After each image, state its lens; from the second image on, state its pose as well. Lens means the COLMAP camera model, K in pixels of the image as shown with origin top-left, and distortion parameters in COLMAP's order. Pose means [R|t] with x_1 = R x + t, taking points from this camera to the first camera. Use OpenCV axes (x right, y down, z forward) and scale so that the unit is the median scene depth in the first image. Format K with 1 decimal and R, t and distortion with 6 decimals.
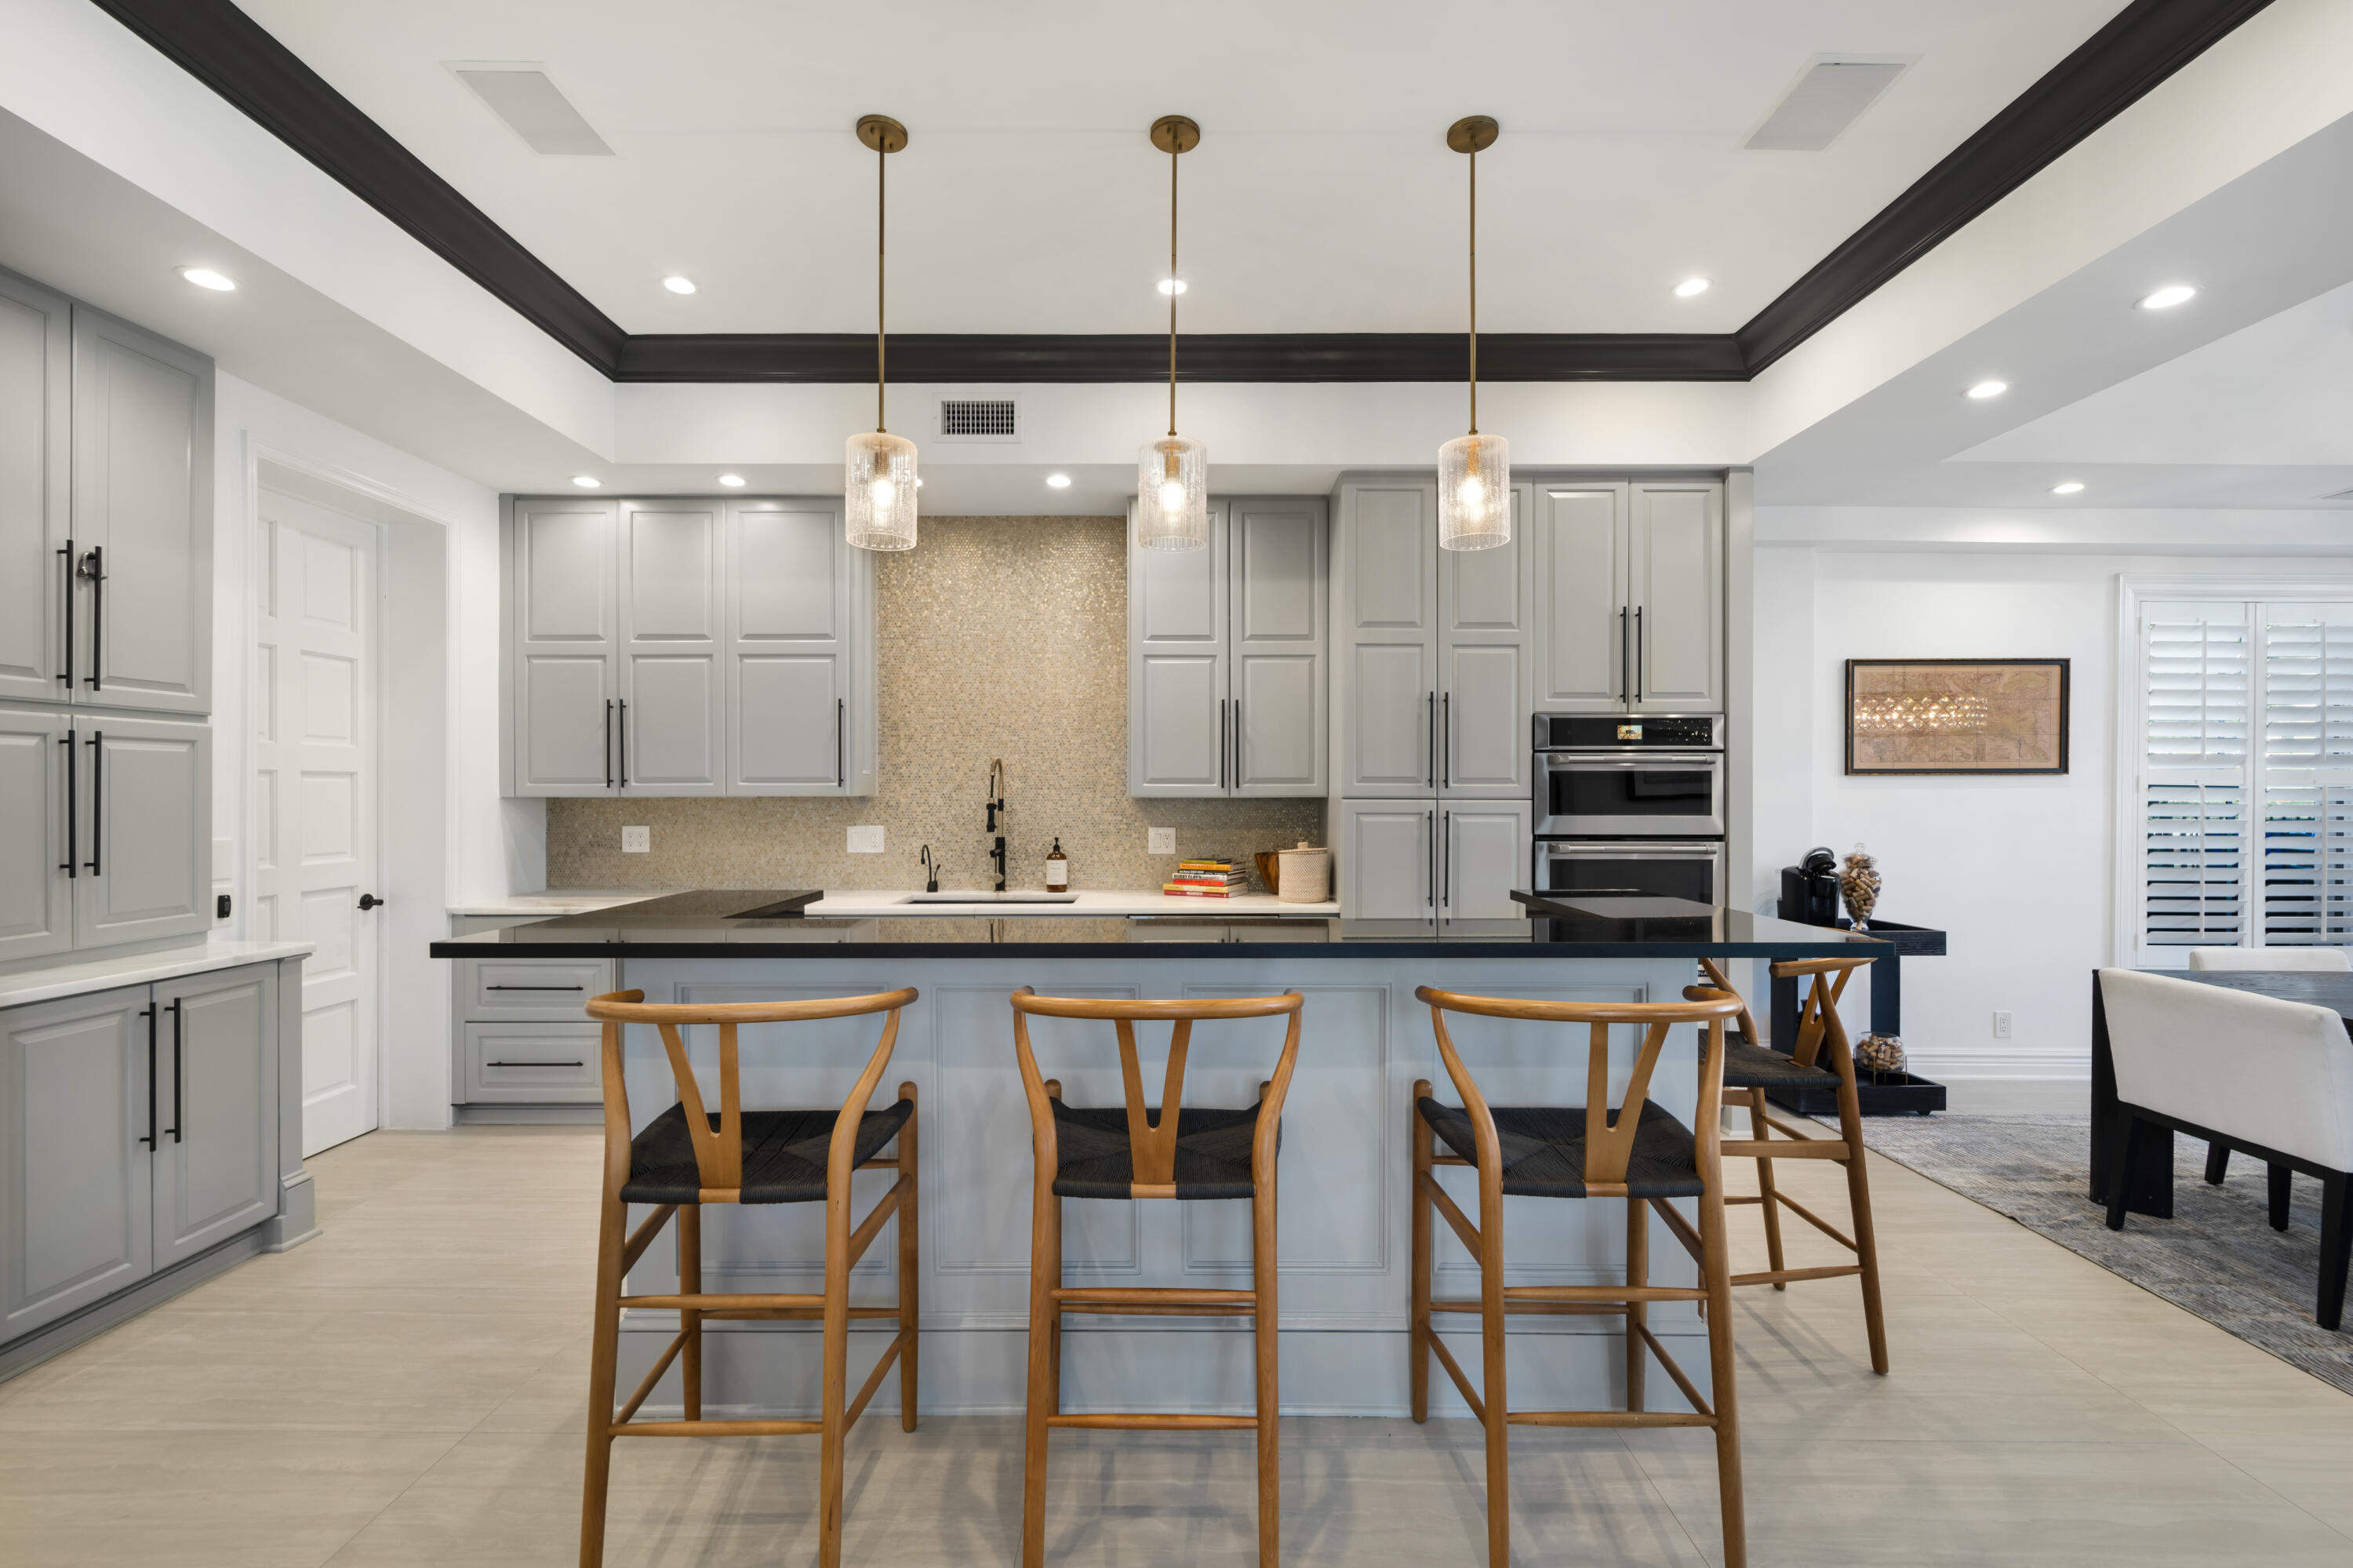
lens RADIAL K [[993.8, 0, 1171.8], [0, 993.8, 789.8], [0, 0, 1]] dist [-0.002231, 0.000154]
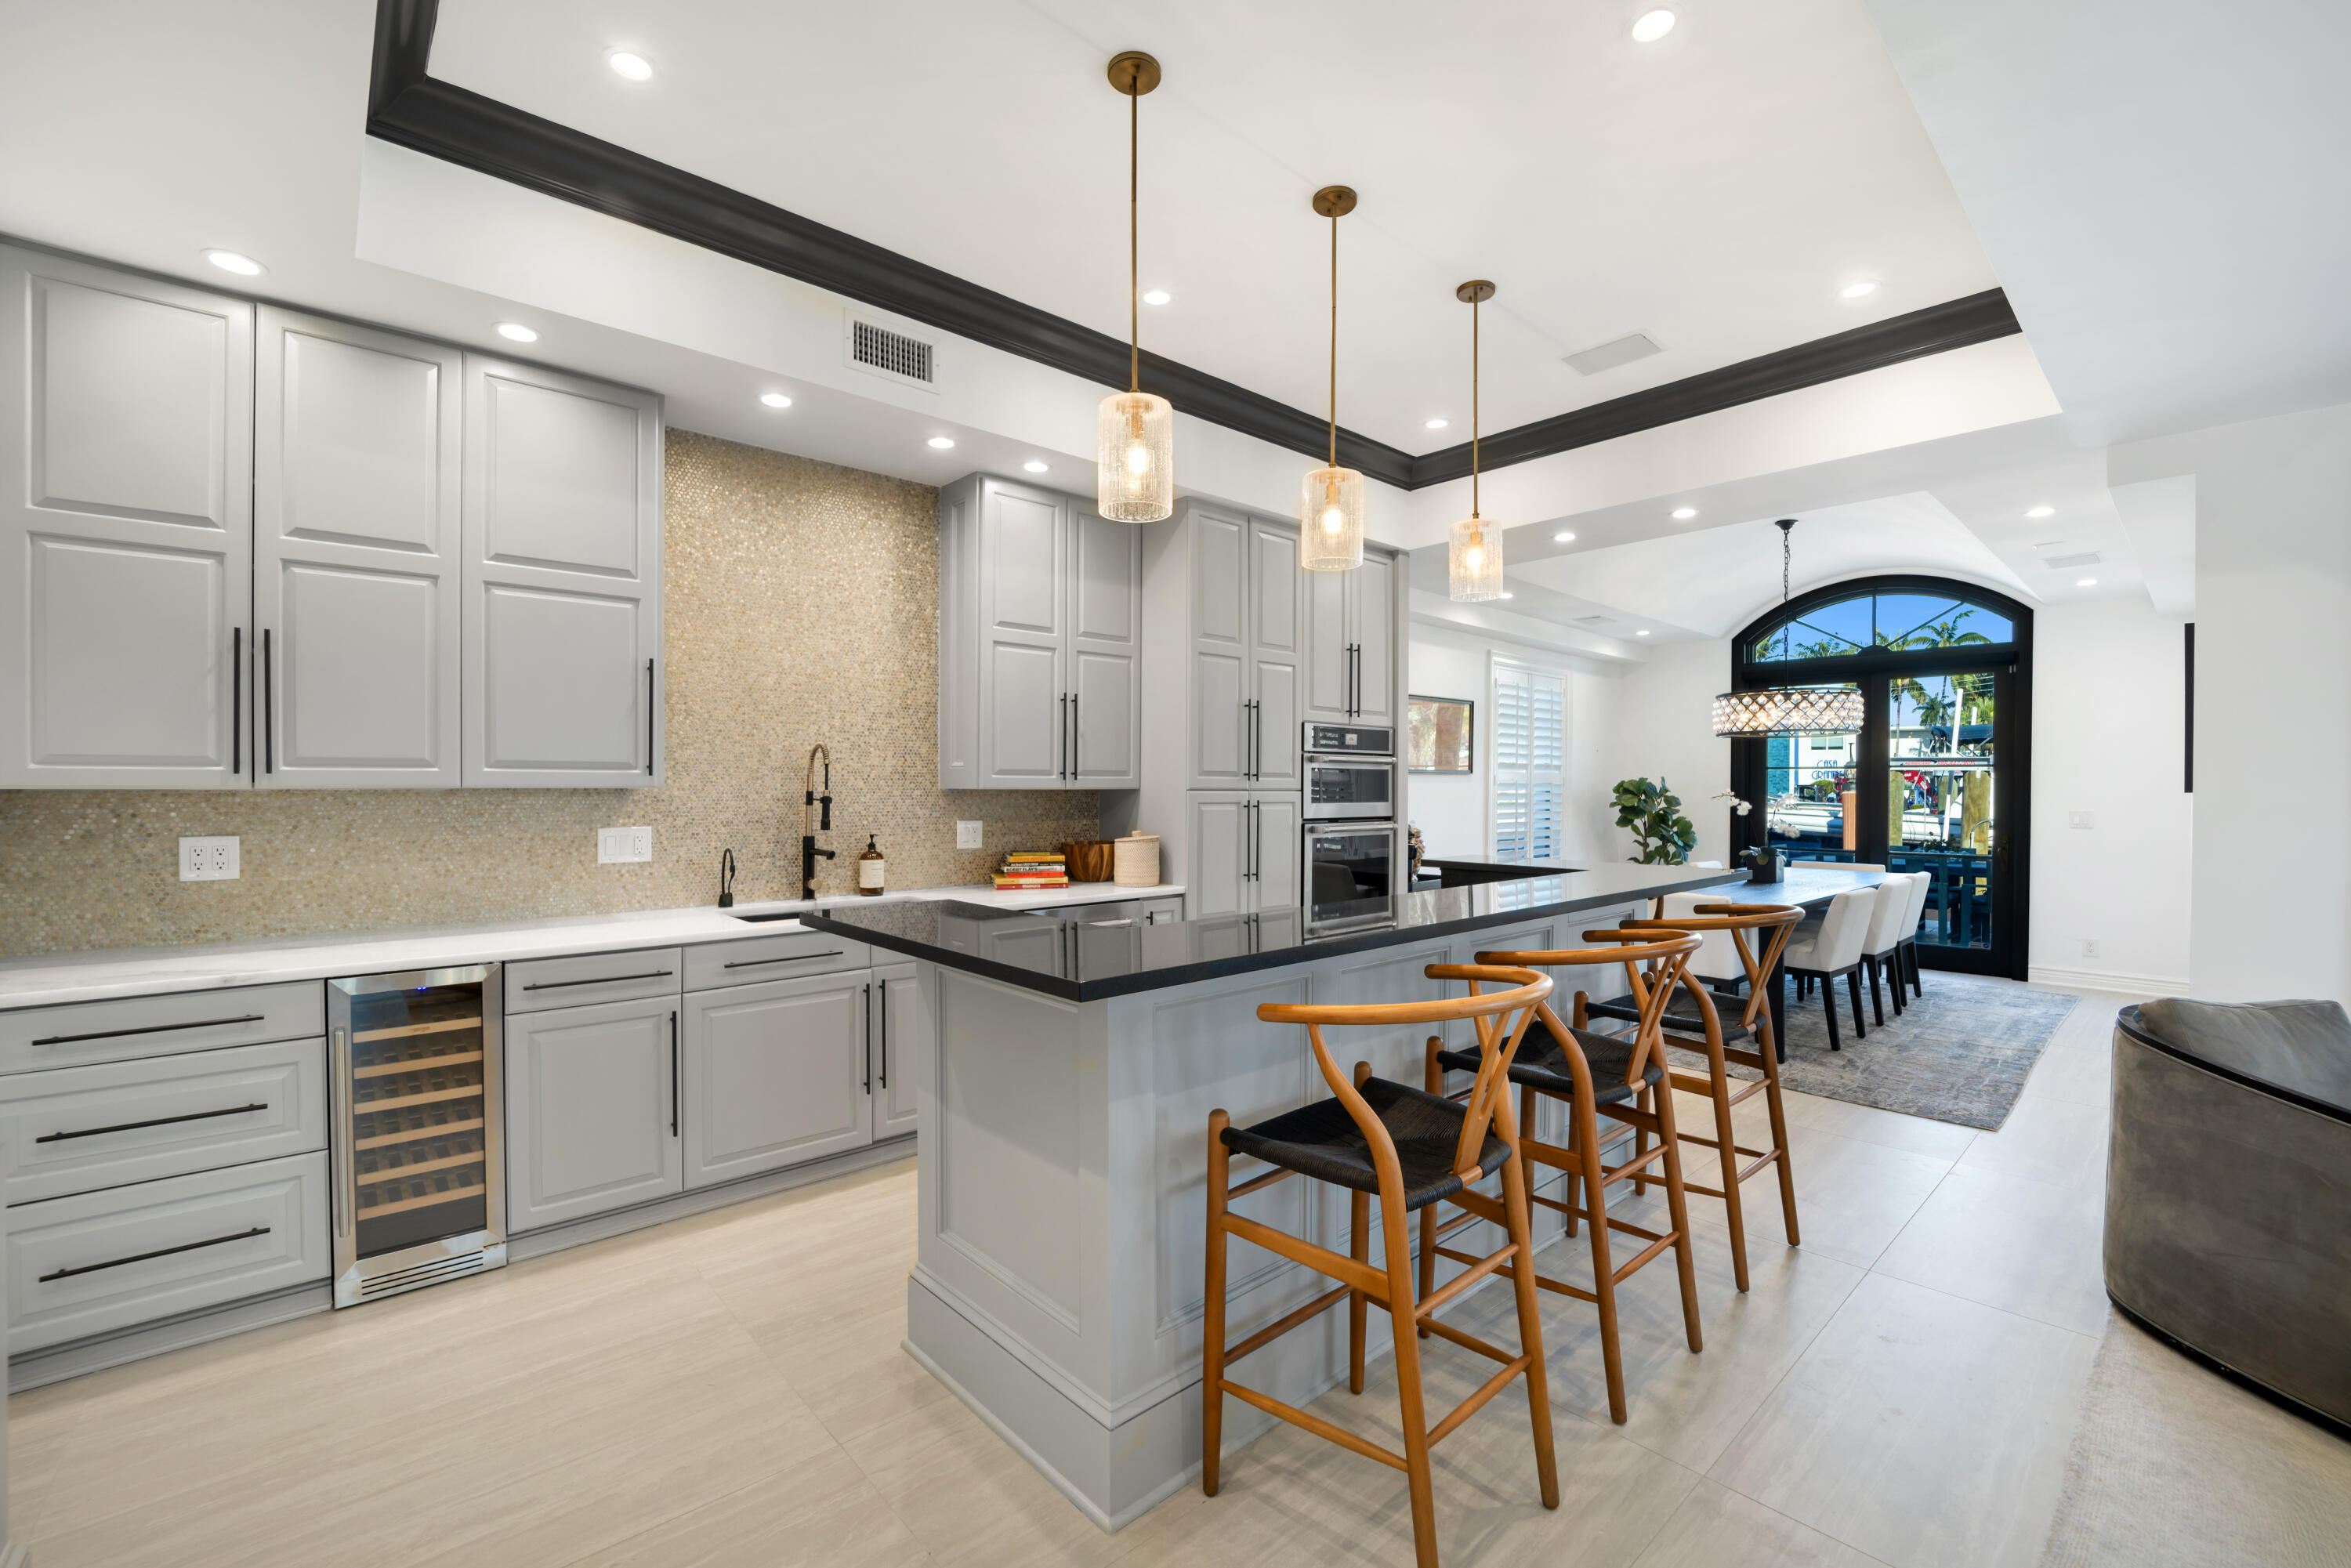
lens RADIAL K [[987.2, 0, 1180.1], [0, 987.2, 787.3], [0, 0, 1]] dist [-0.015262, -0.000192]
pose [[0.738441, 0.000853, 0.674317, -0.566775], [-0.004626, 0.999982, 0.003802, 0.001448], [-0.674302, -0.005927, 0.738432, 0.184252]]
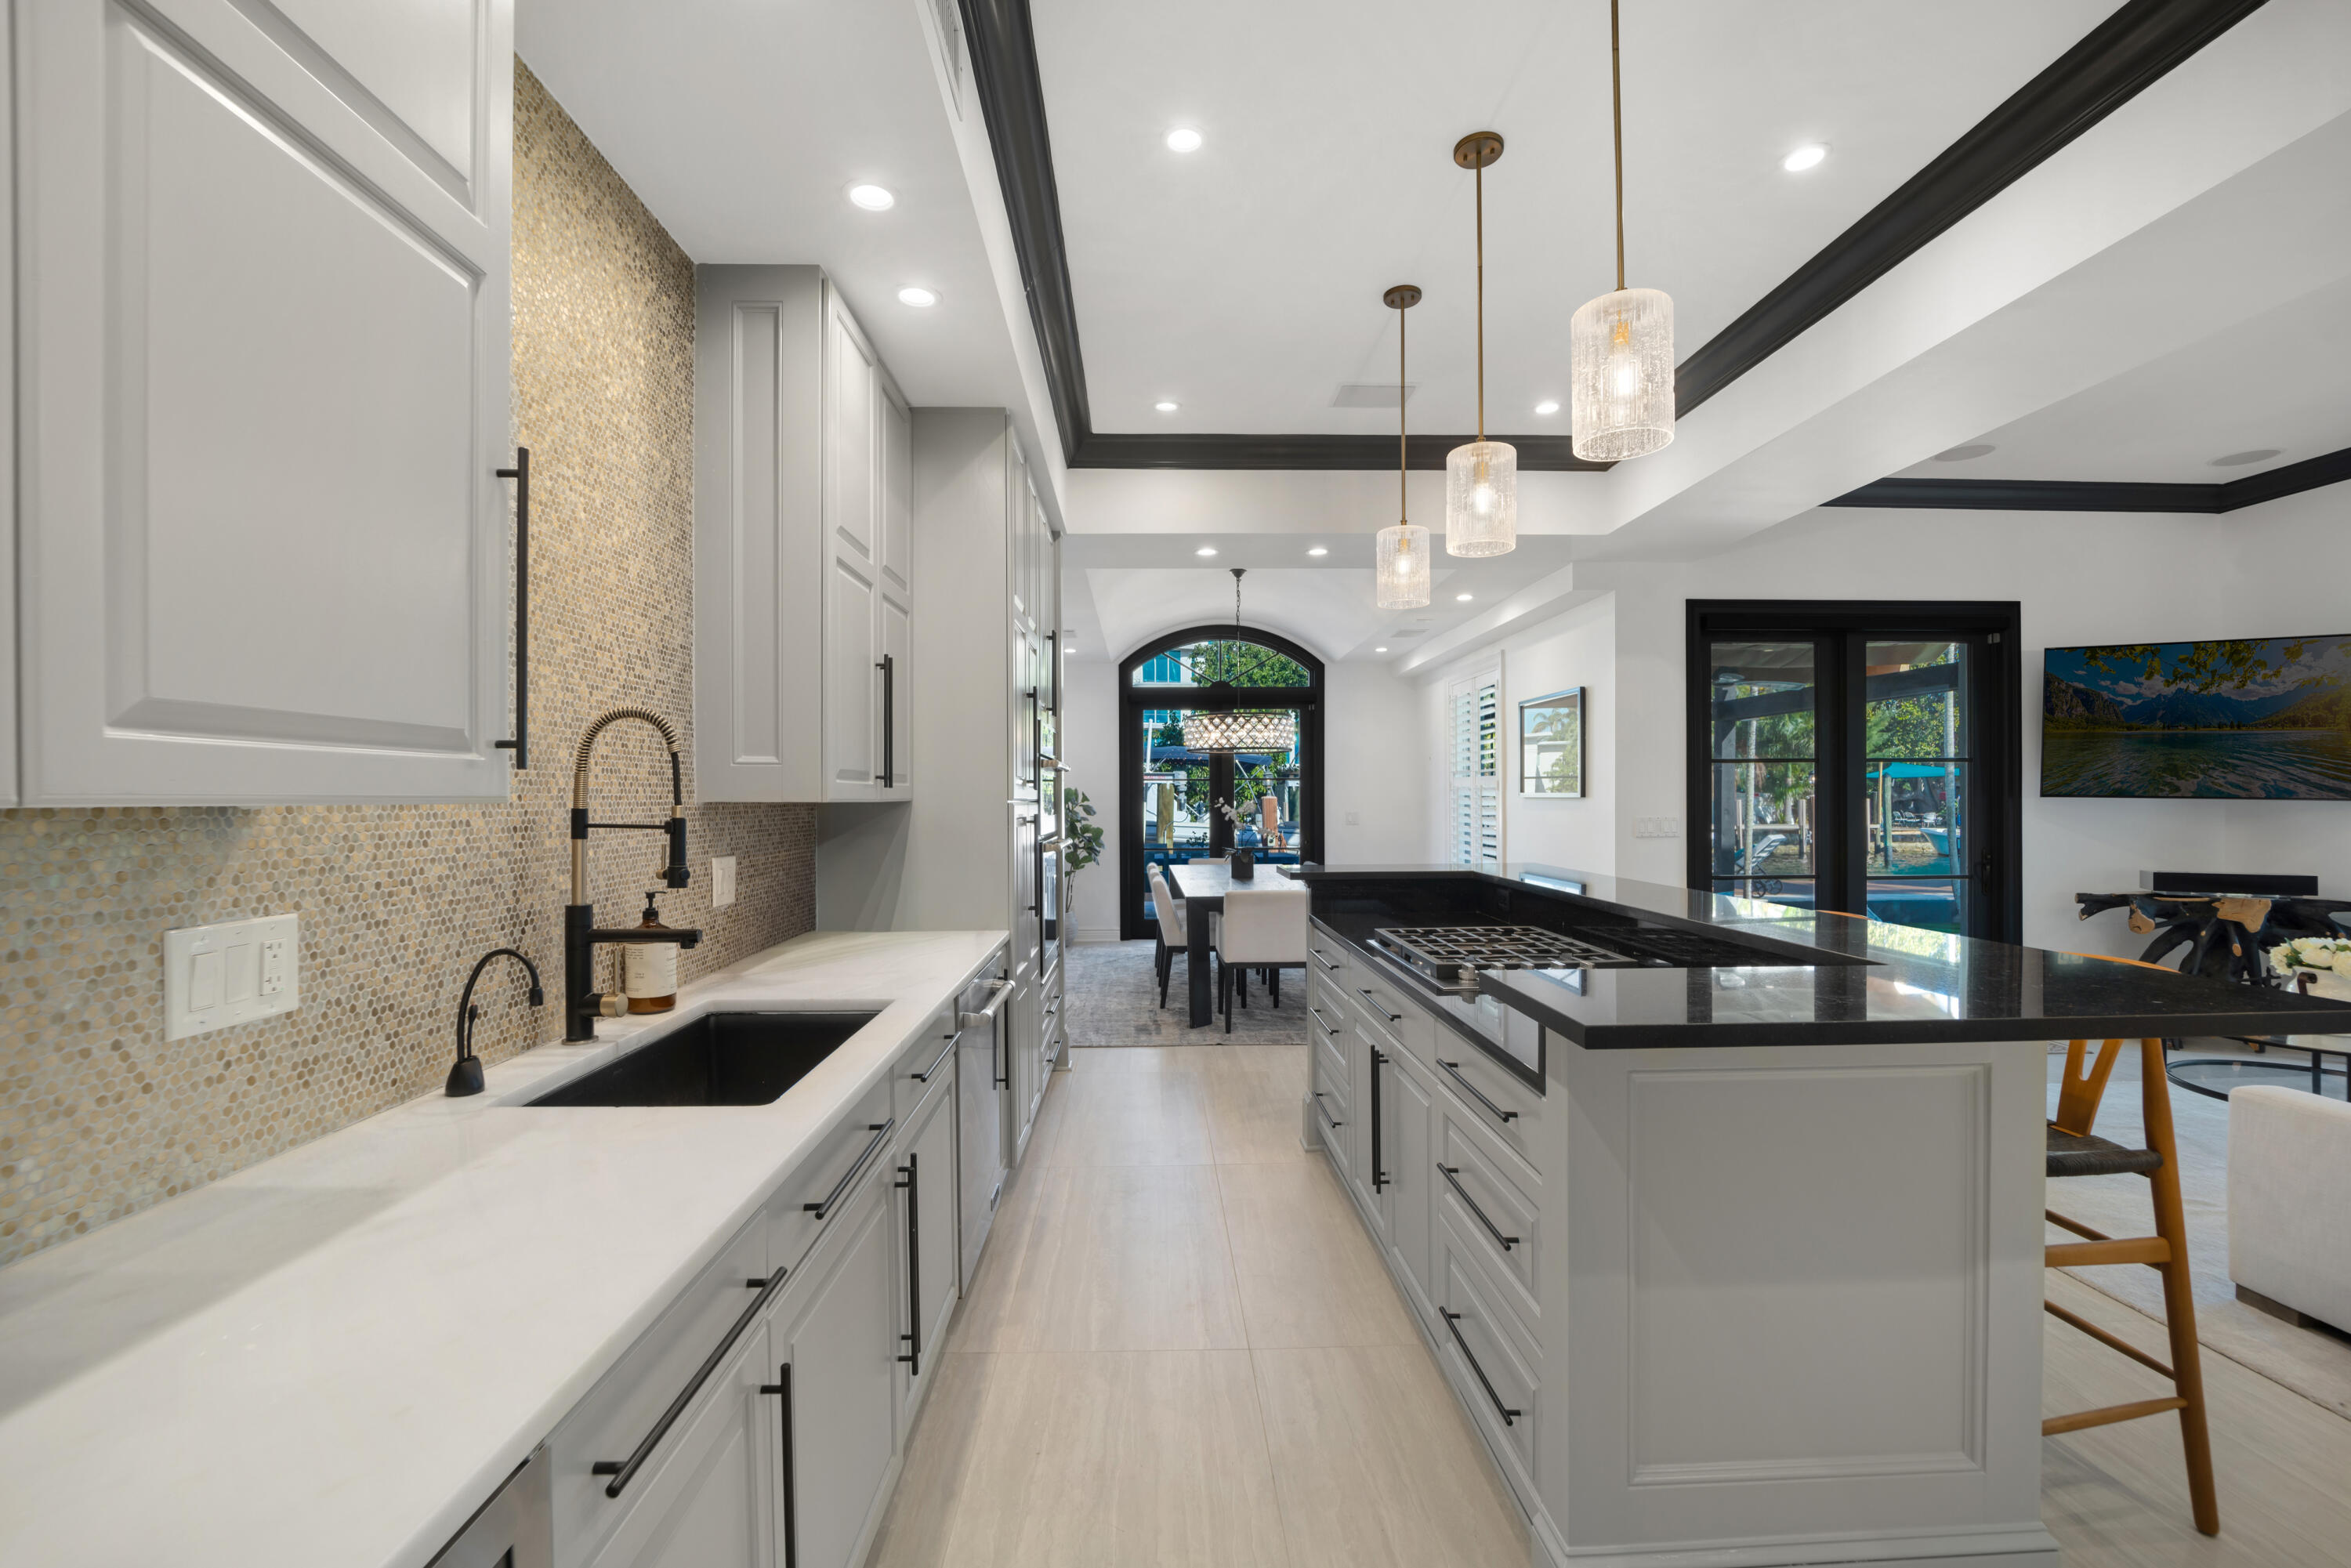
lens RADIAL K [[992.9, 0, 1170.8], [0, 992.9, 789.7], [0, 0, 1]] dist [-0.002231, 0.000154]
pose [[-0.030577, 0.009780, 0.999485, -0.648018], [0.005256, 0.999940, -0.009624, 0.007305], [-0.999519, 0.004959, -0.030627, 0.868065]]
